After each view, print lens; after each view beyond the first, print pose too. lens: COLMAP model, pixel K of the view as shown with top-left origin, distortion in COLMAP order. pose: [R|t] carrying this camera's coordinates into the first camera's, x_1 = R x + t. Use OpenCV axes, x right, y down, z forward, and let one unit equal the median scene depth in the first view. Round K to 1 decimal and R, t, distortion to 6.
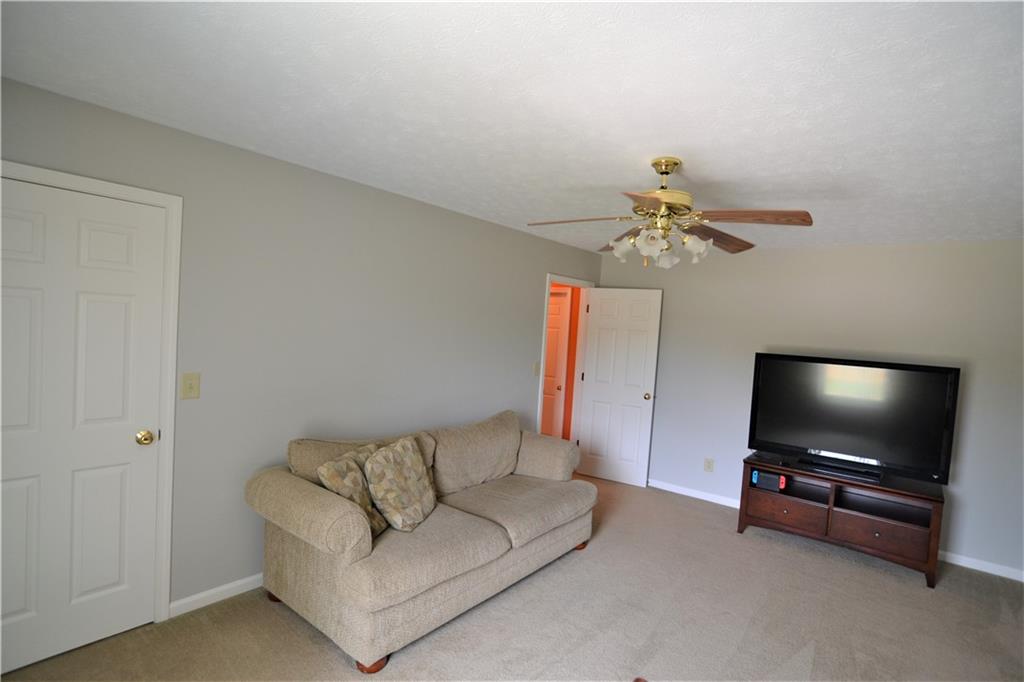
lens RADIAL K [[507.1, 0, 510.1], [0, 507.1, 348.7], [0, 0, 1]] dist [-0.028759, 0.009256]
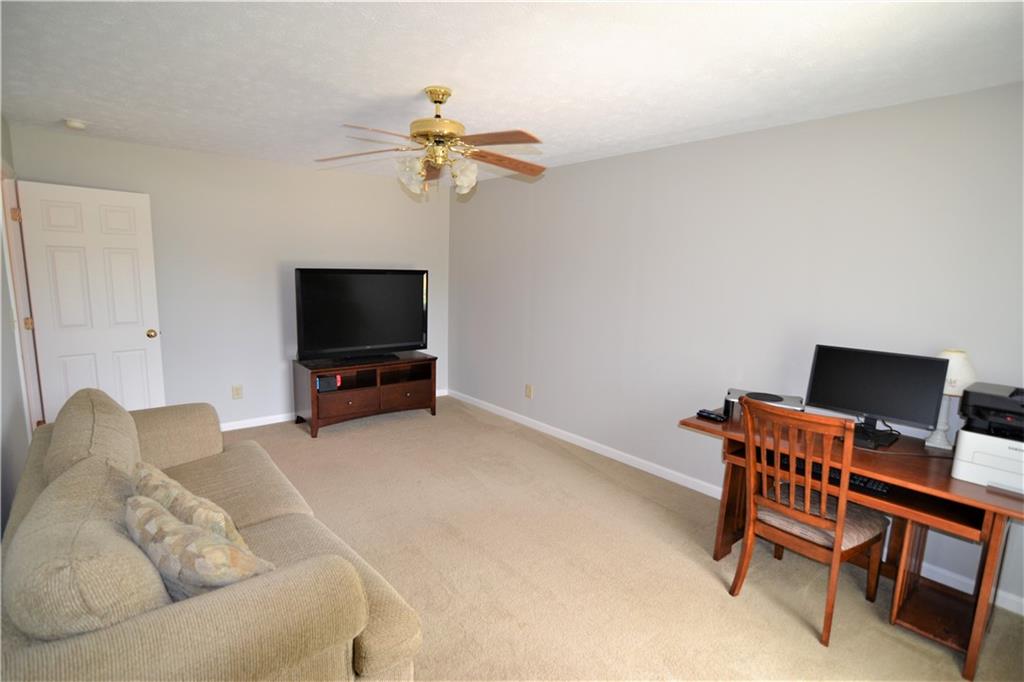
lens RADIAL K [[507.1, 0, 510.1], [0, 507.1, 348.7], [0, 0, 1]] dist [-0.028759, 0.009256]
pose [[0.206472, -0.215865, 0.954344, -0.463991], [0.033665, 0.976350, 0.213559, -0.038912], [-0.977873, -0.011966, 0.208856, 0.376951]]
